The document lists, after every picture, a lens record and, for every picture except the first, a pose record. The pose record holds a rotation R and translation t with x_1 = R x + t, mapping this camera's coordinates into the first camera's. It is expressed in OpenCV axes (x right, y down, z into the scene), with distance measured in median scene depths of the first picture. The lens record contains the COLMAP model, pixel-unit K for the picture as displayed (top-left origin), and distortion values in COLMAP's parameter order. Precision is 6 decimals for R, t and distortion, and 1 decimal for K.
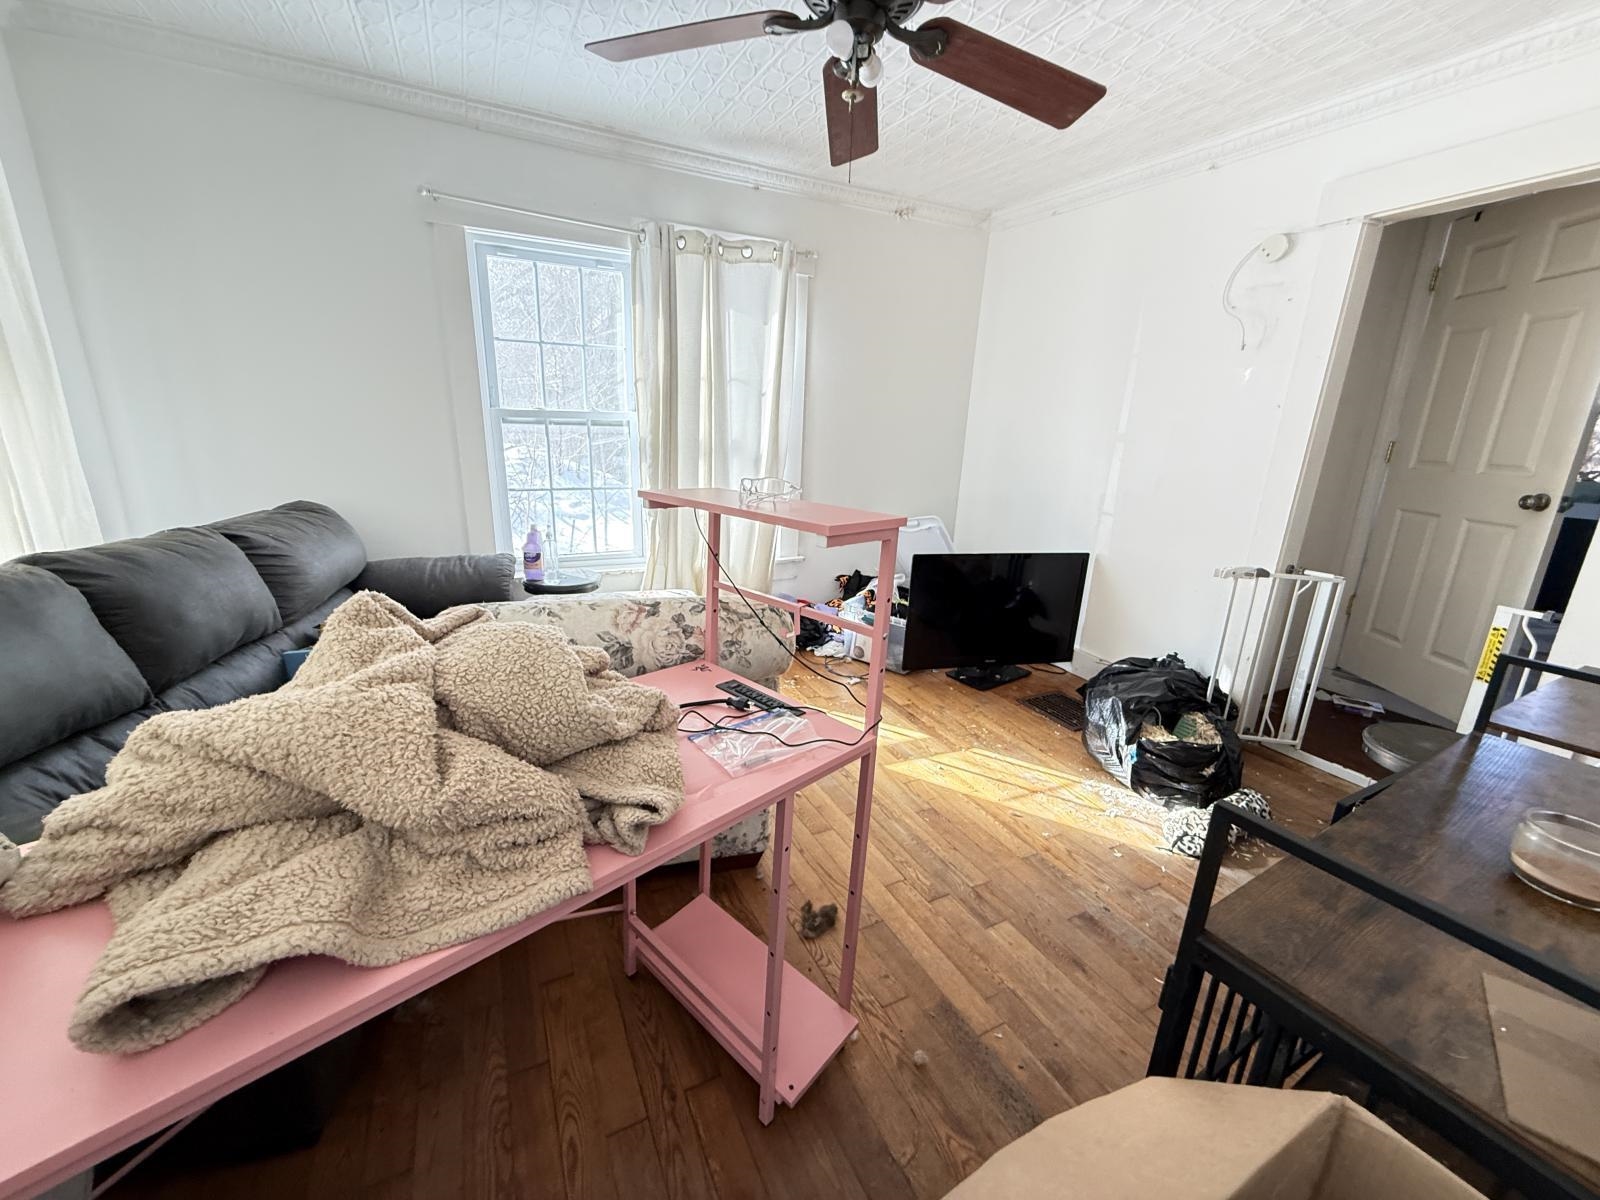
lens RADIAL K [[634.5, 0, 802.6], [0, 634.5, 596.7], [0, 0, 1]] dist [-0.001737, 0.000315]
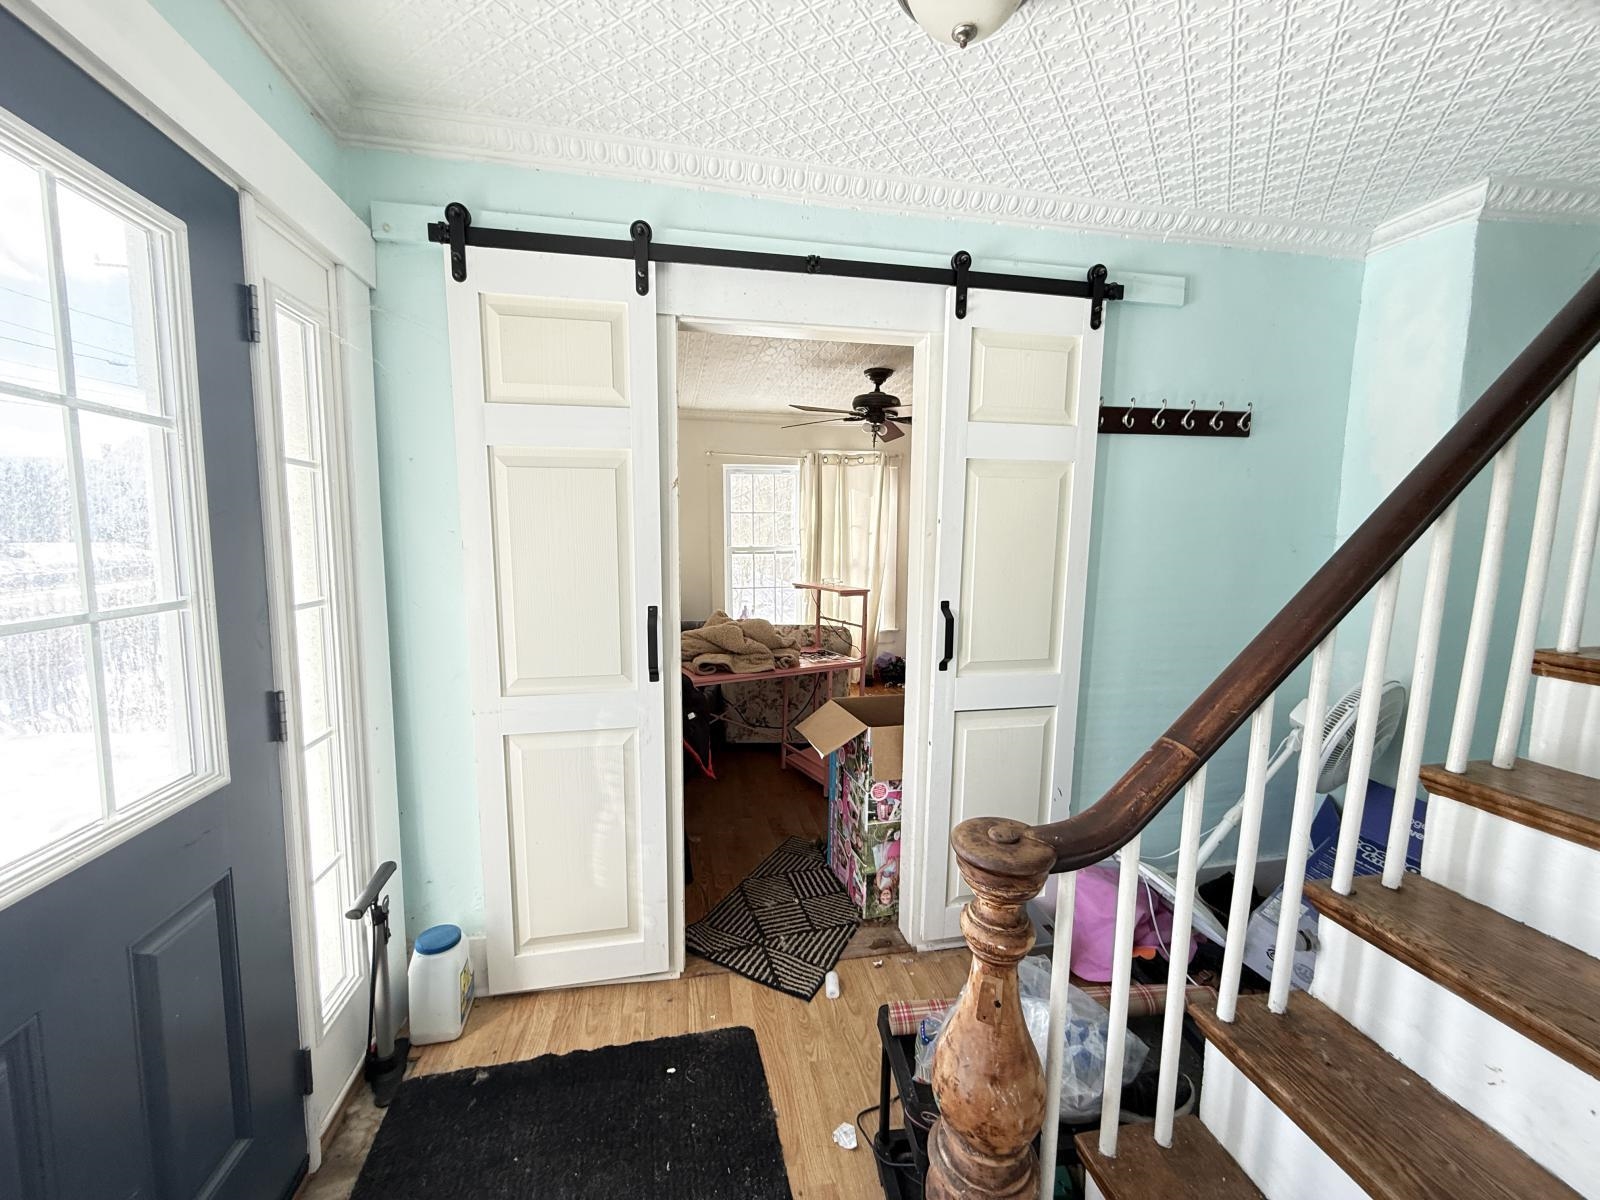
lens RADIAL K [[634.5, 0, 799.8], [0, 634.5, 602.5], [0, 0, 1]] dist [-0.001737, 0.000315]
pose [[0.963731, -0.005018, -0.266827, 0.246756], [-0.036689, 0.987838, -0.151093, 0.160566], [0.264340, 0.155402, 0.951827, -0.786761]]
